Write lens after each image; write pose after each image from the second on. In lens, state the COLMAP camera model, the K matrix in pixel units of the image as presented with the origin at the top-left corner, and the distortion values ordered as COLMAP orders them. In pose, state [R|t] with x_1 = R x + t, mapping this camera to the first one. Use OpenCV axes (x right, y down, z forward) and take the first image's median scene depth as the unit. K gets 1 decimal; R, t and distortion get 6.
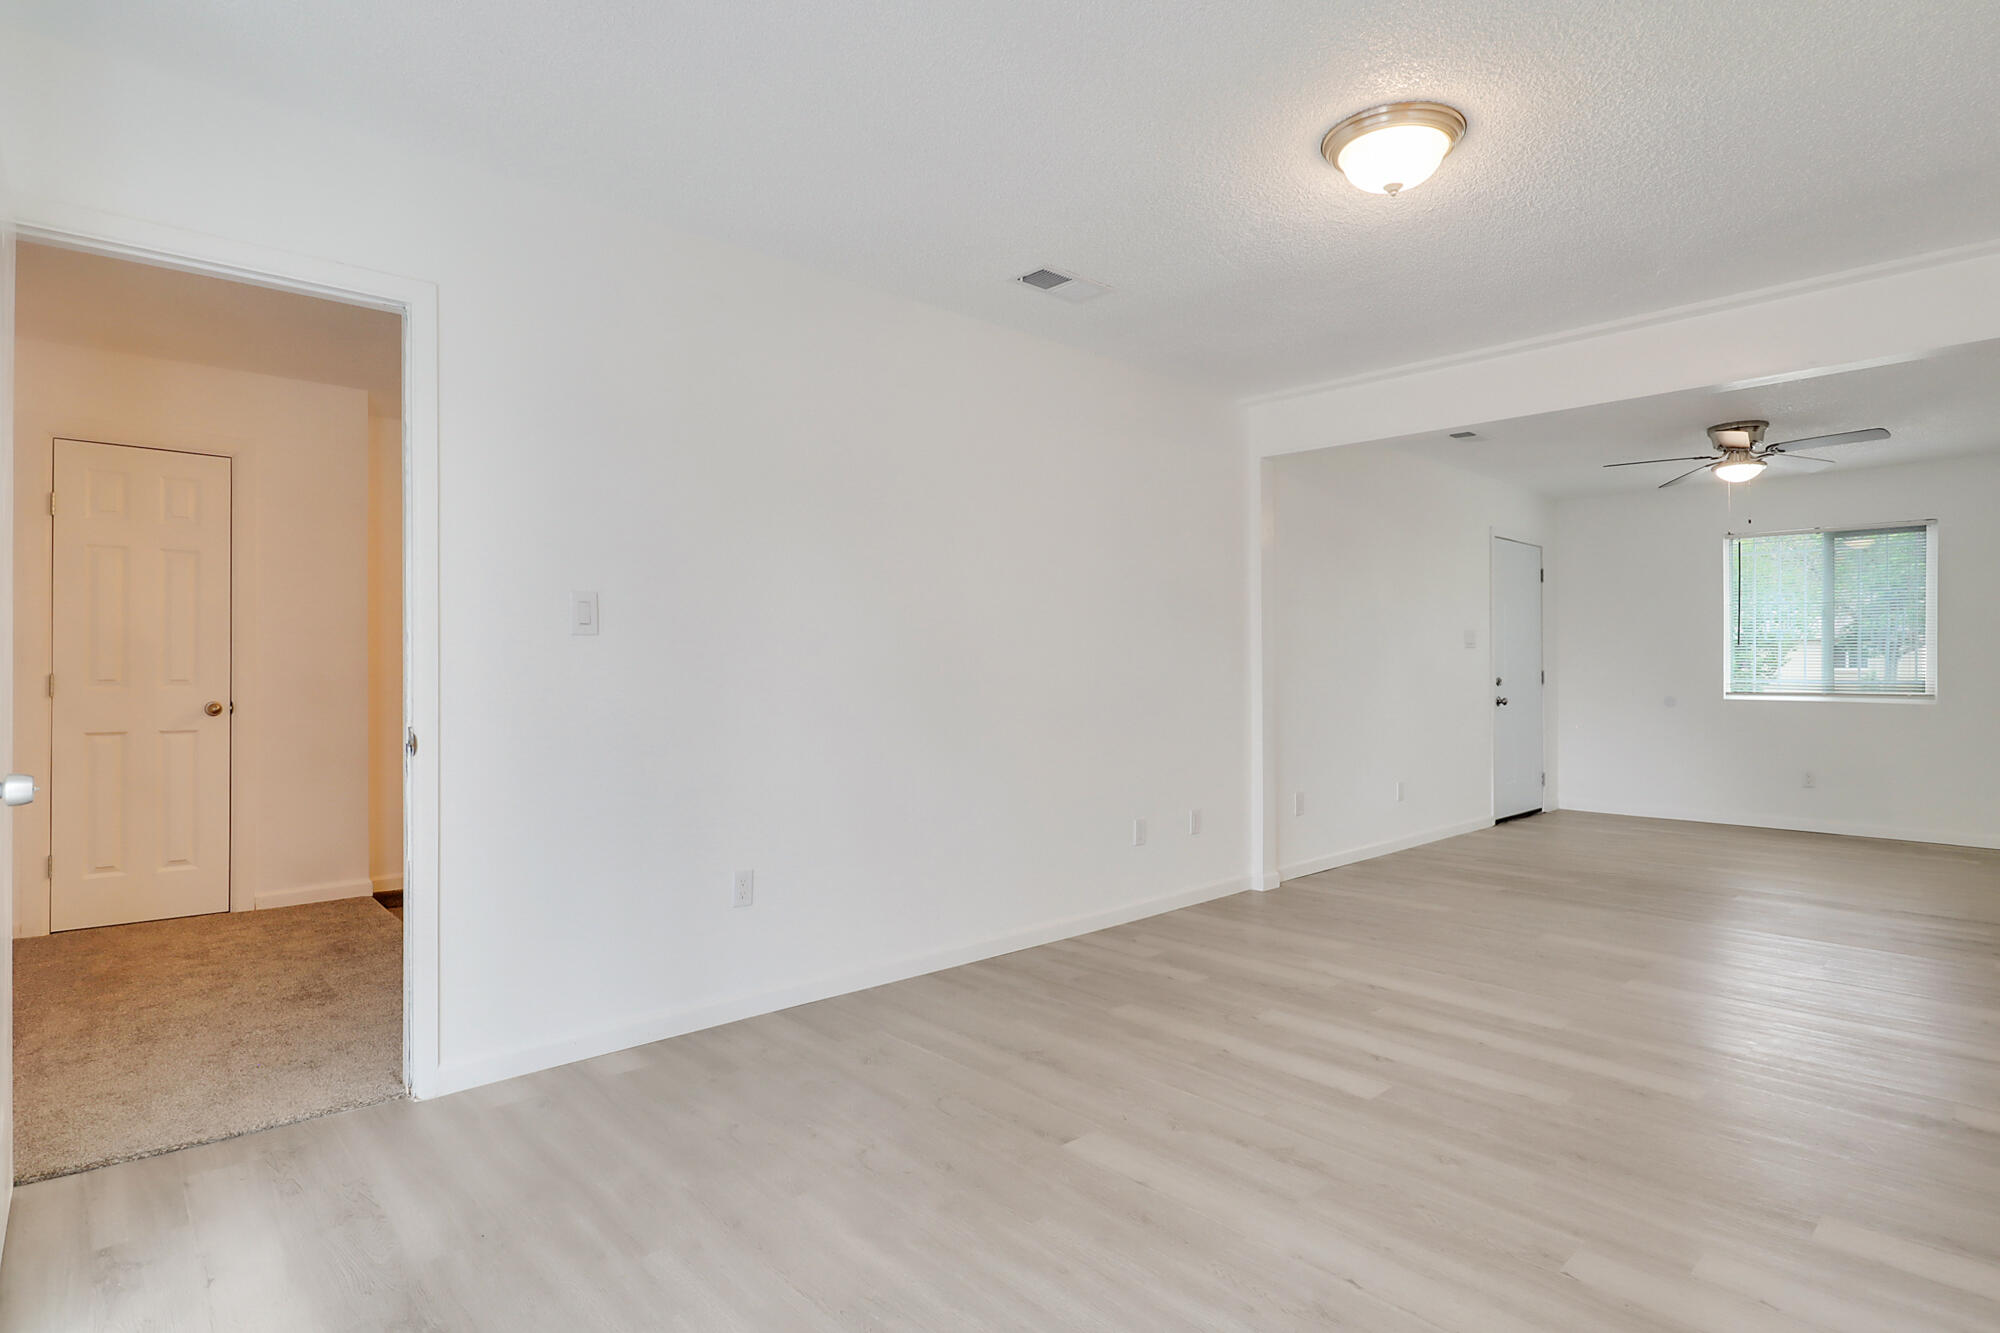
lens RADIAL K [[1028.0, 0, 1046.2], [0, 1028.0, 675.3], [0, 0, 1]] dist [-0.022277, 0.001710]
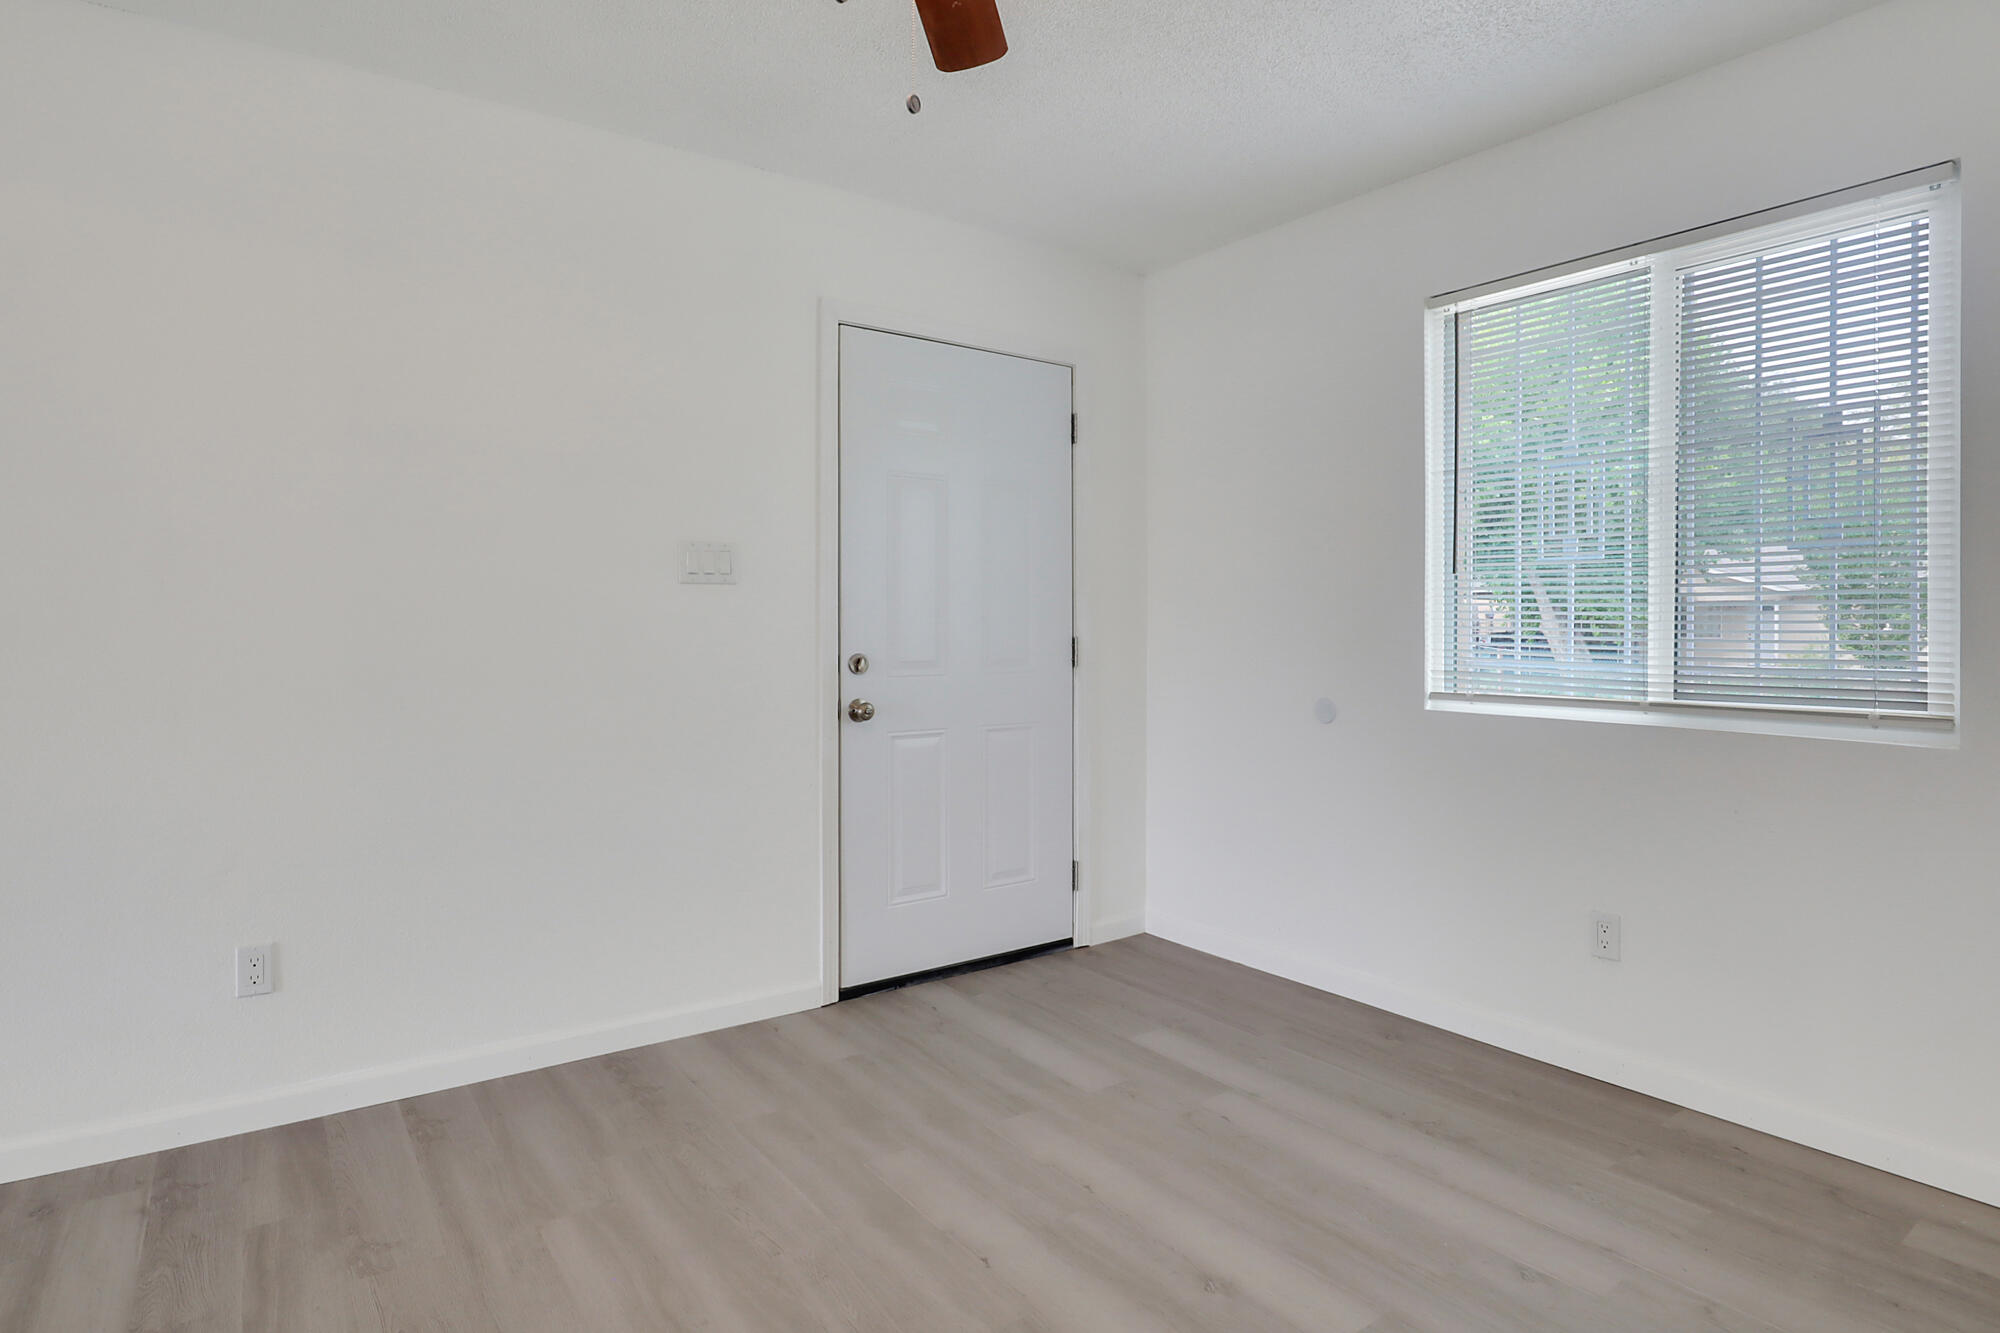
lens RADIAL K [[1028.0, 0, 1056.2], [0, 1028.0, 626.7], [0, 0, 1]] dist [-0.022277, 0.001710]
pose [[0.991532, 0.000508, -0.129862, 1.186150], [-0.002229, 0.999912, -0.013105, -0.007216], [0.129844, 0.013284, 0.991445, 1.205424]]
